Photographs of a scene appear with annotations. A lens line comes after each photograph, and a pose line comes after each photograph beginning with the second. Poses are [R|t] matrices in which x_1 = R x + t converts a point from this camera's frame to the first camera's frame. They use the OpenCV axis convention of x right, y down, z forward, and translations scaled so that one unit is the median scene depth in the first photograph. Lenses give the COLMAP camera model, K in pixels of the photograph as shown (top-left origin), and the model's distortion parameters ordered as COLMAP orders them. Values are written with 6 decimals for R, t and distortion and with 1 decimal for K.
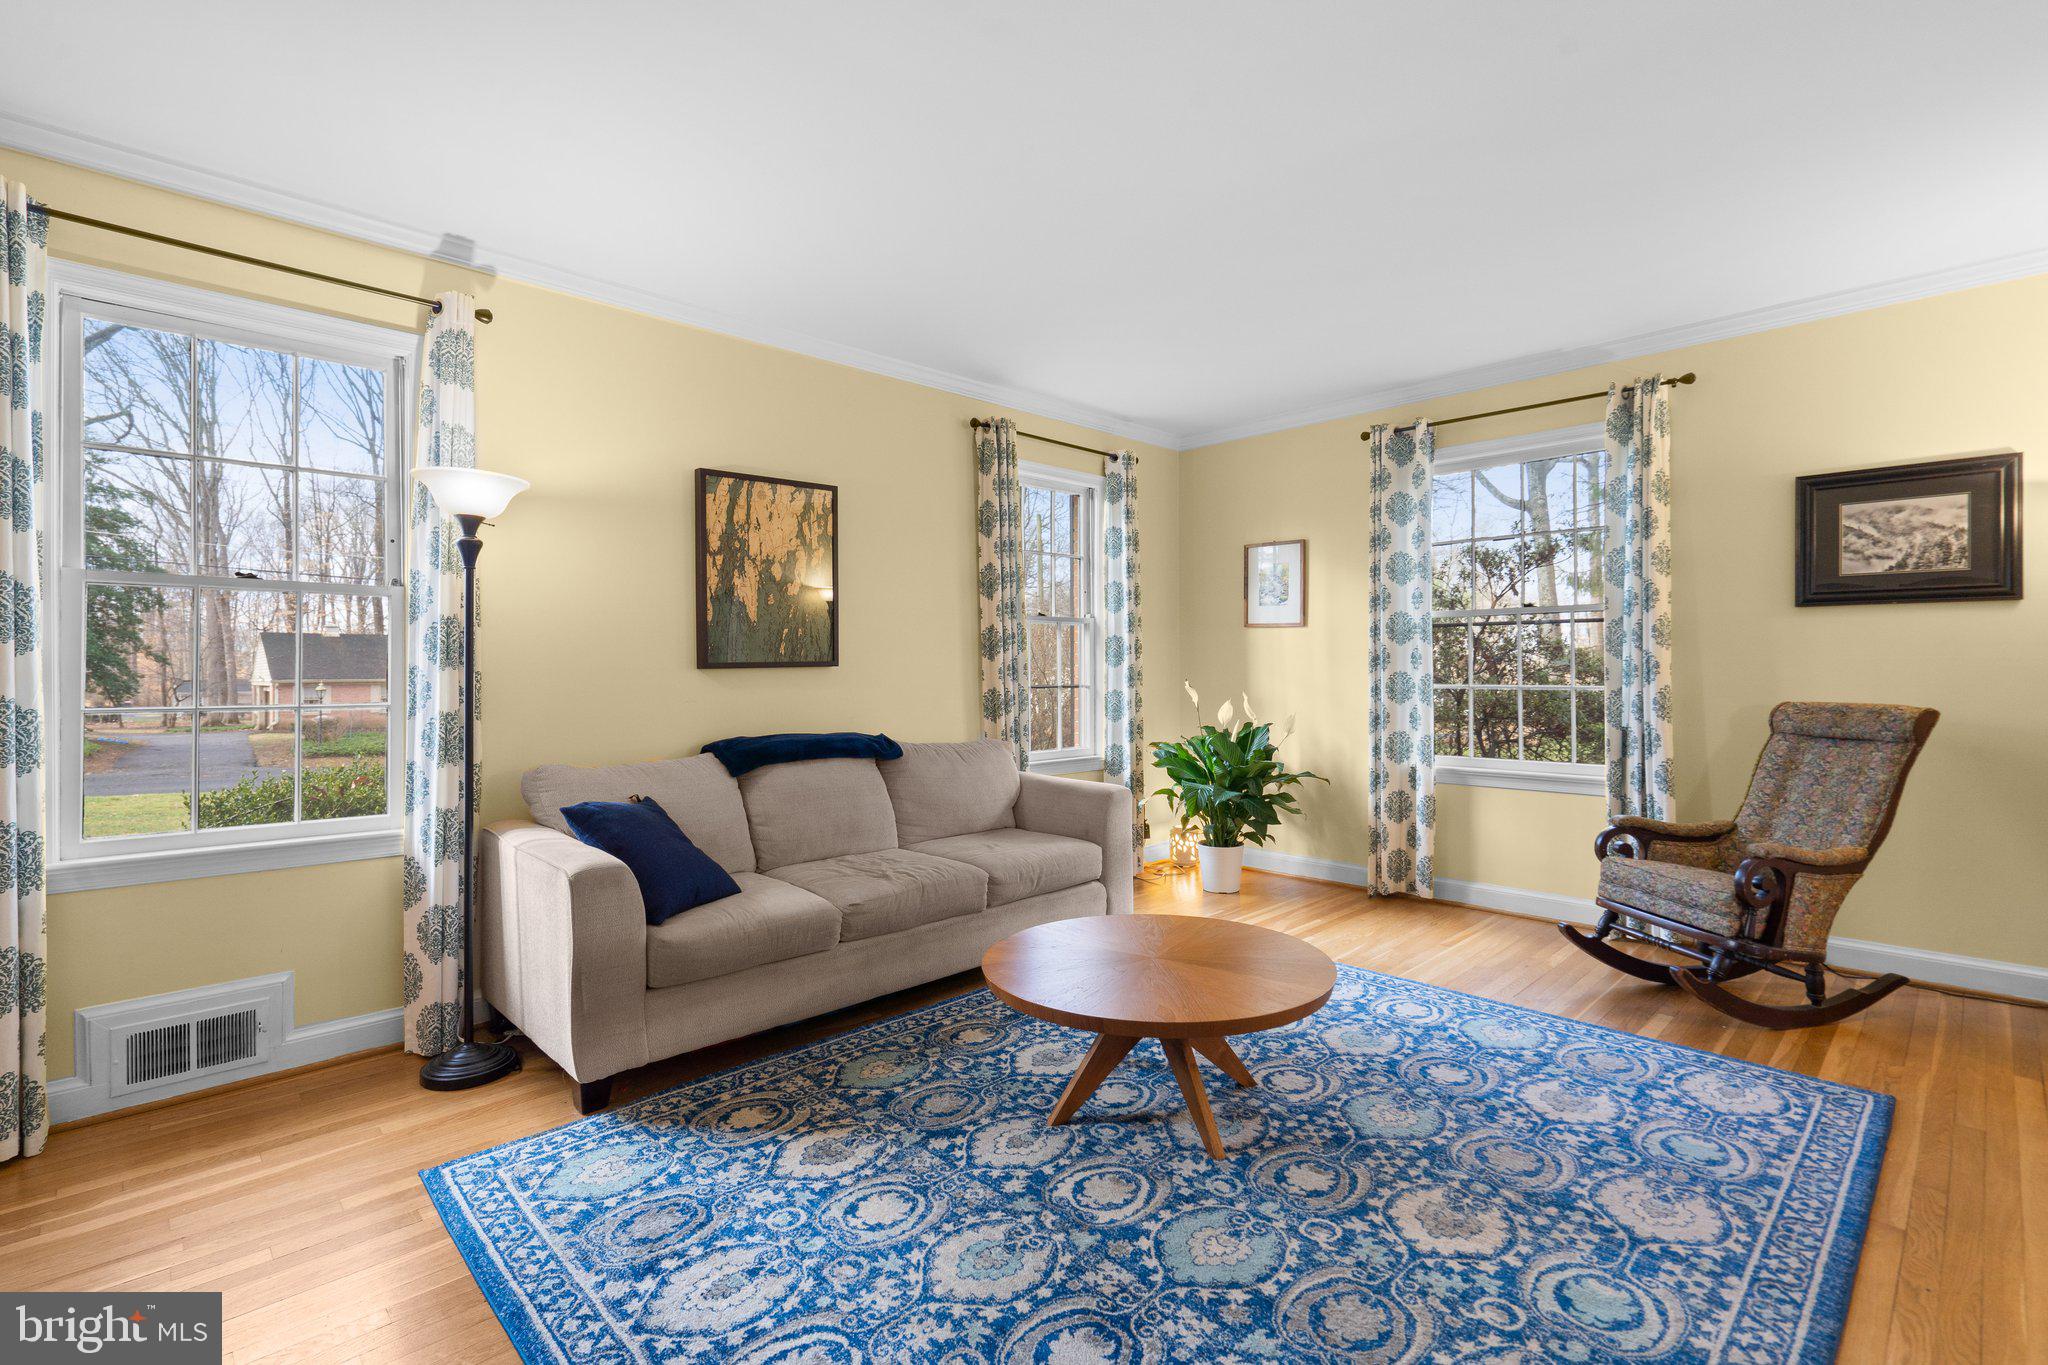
lens RADIAL K [[941.7, 0, 1026.4], [0, 941.7, 685.7], [0, 0, 1]] dist [-0.003094, 0.001097]
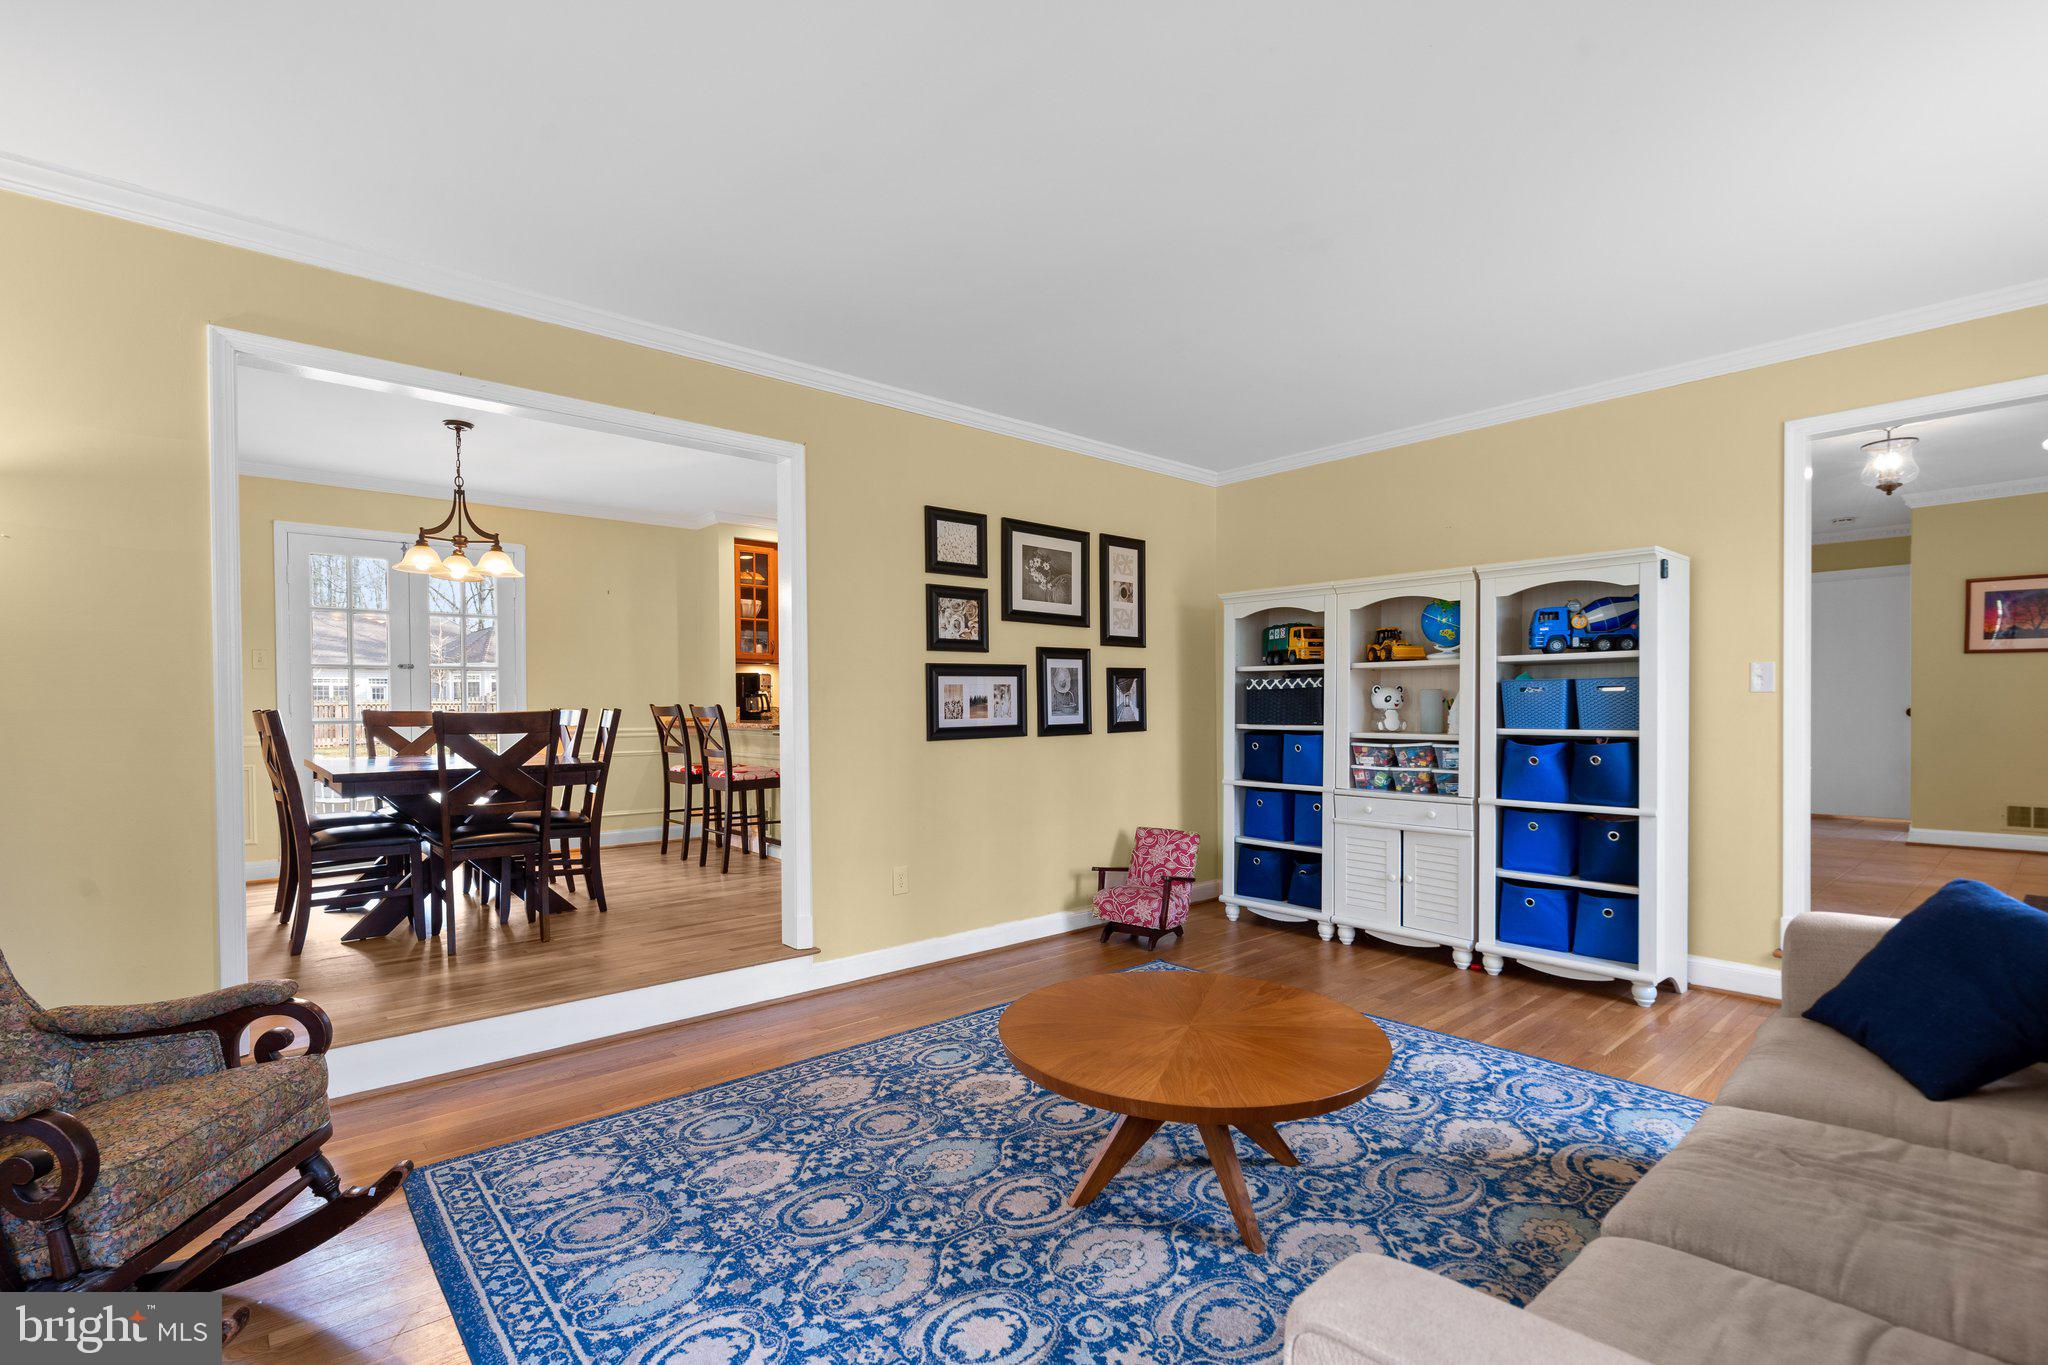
lens RADIAL K [[941.7, 0, 1022.4], [0, 941.7, 691.2], [0, 0, 1]] dist [-0.003094, 0.001097]
pose [[-0.998794, 0.014587, 0.046888, 0.263302], [0.014772, 0.999884, 0.003593, -0.042916], [-0.046830, 0.004281, -0.998894, 2.026805]]
